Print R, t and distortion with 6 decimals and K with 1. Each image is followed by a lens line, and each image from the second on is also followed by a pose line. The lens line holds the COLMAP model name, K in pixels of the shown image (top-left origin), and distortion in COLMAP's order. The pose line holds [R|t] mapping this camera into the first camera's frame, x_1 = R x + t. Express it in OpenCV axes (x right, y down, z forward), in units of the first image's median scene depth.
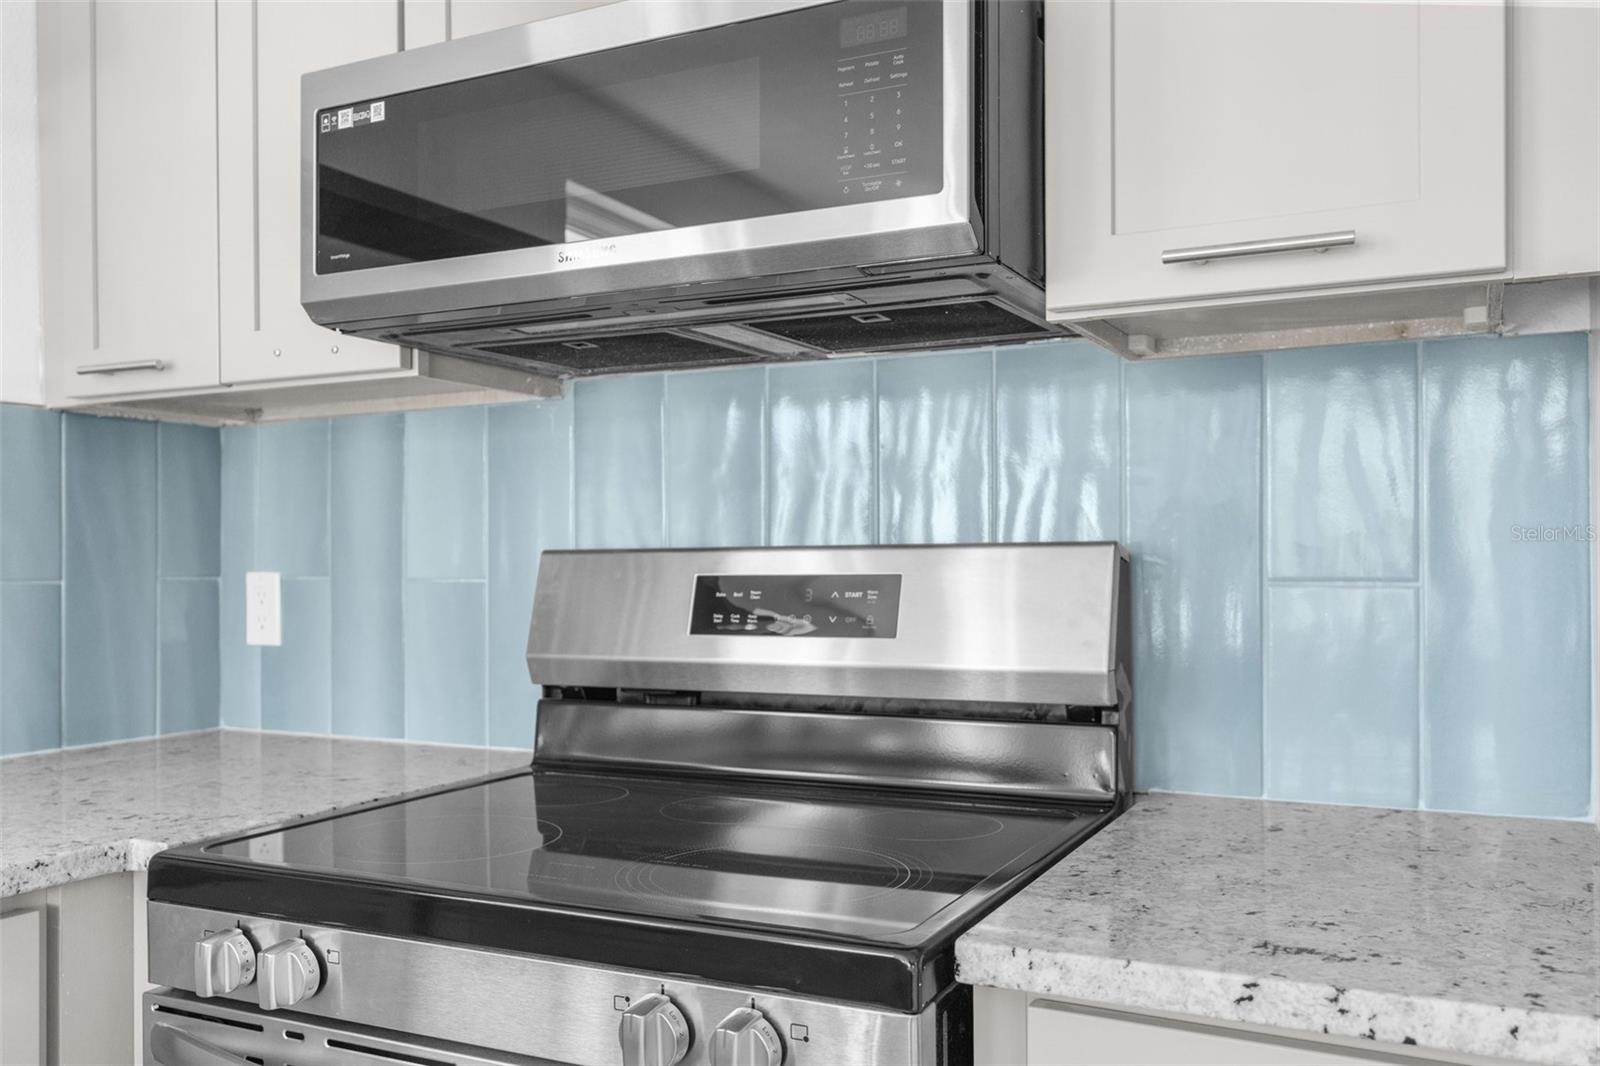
lens RADIAL K [[1346.6, 0, 802.9], [0, 1346.6, 563.3], [0, 0, 1]] dist [-0.001682, -0.001305]
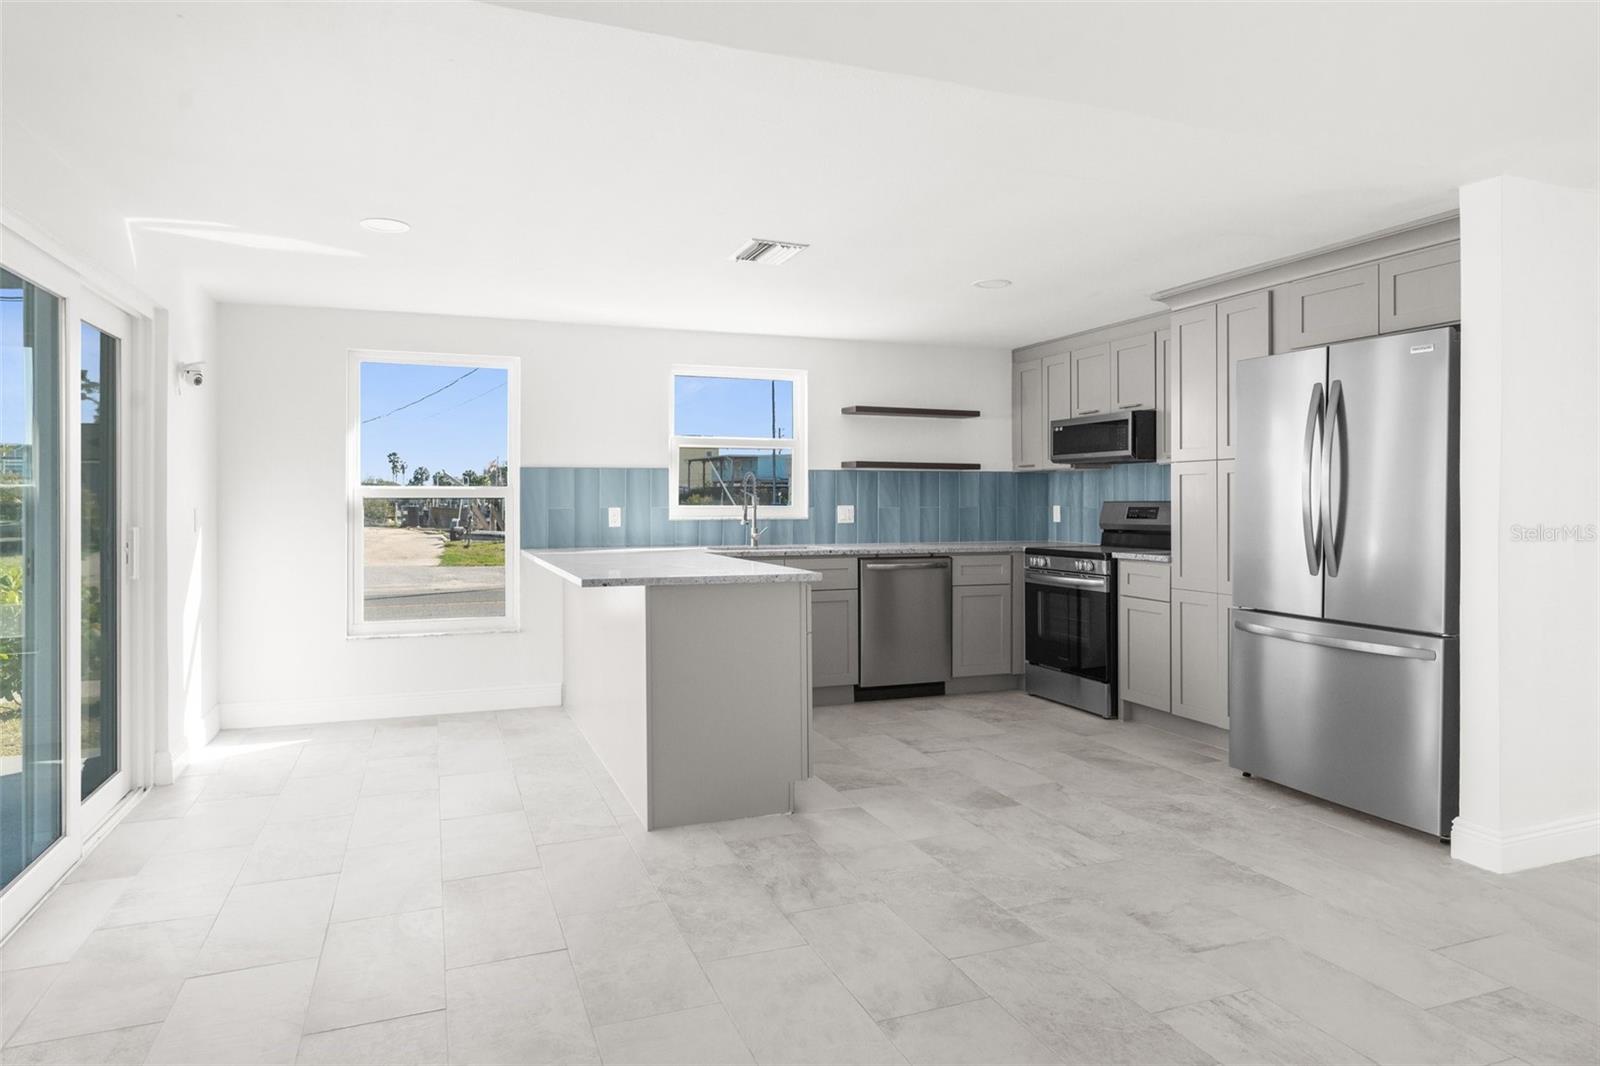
lens RADIAL K [[957.5, 0, 799.0], [0, 957.5, 499.1], [0, 0, 1]] dist [-0.004715, -0.000202]
pose [[0.735409, 0.003116, -0.677617, 1.446809], [-0.003445, 0.999994, 0.000860, -0.019036], [0.677615, 0.001702, 0.735415, -2.468584]]
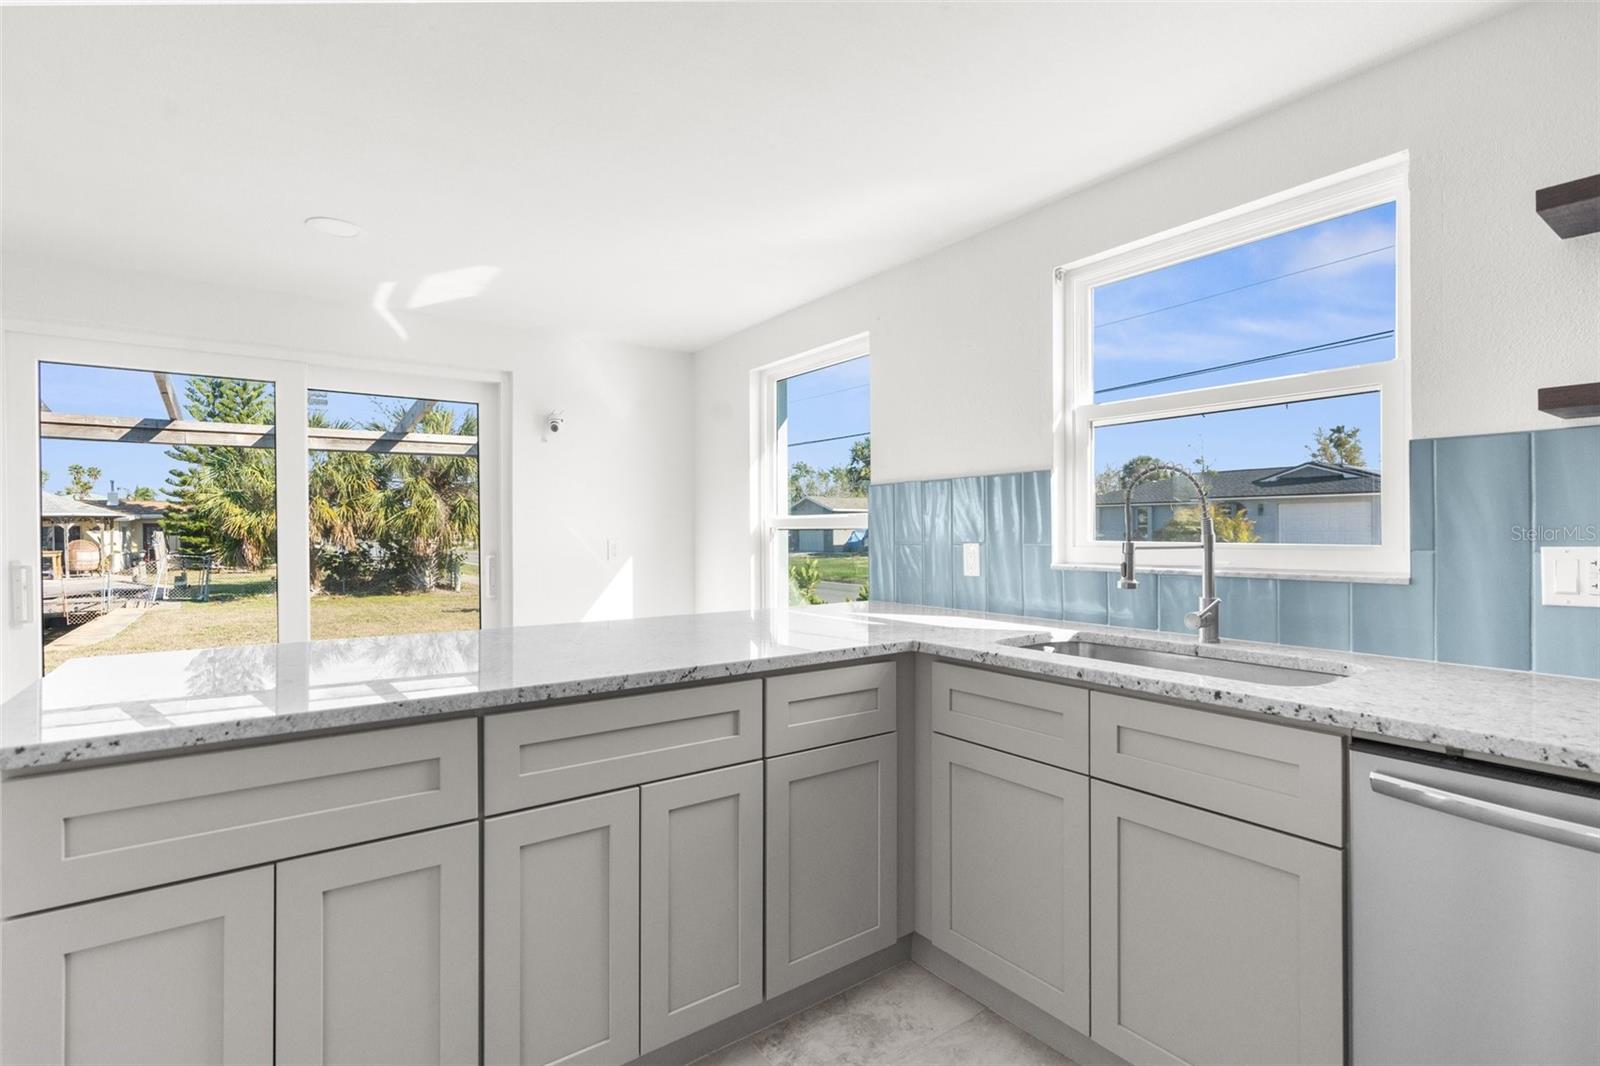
lens RADIAL K [[745.8, 0, 800.0], [0, 745.8, 533.0], [0, 0, 1]] dist [-0.001427, -0.000185]
pose [[-0.458438, 0.009510, -0.888675, 0.189857], [0.007062, 0.999950, 0.007058, -0.019092], [0.888698, -0.003041, -0.458483, 0.046689]]
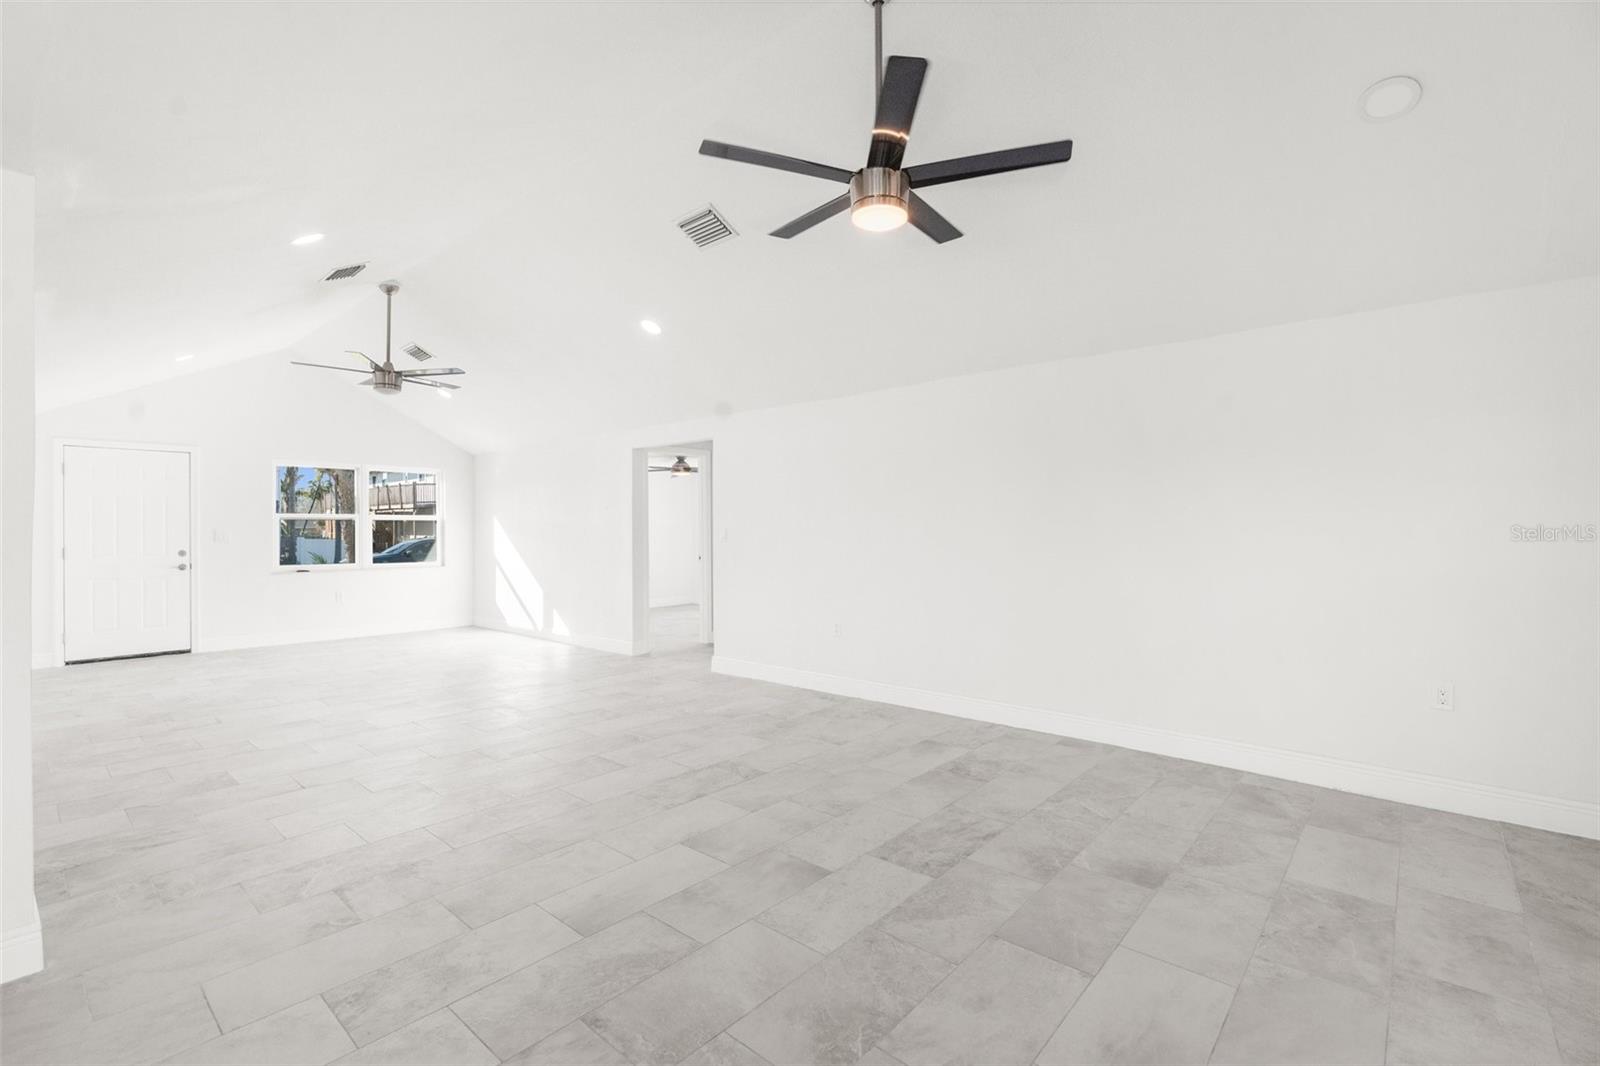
lens RADIAL K [[719.0, 0, 800.0], [0, 719.0, 533.0], [0, 0, 1]] dist [-0.012273, 0.005581]
pose [[0.261718, -0.001345, 0.965143, 0.355517], [0.005365, 0.999986, -0.000061, -0.036734], [-0.965129, 0.005194, 0.261721, -1.756481]]
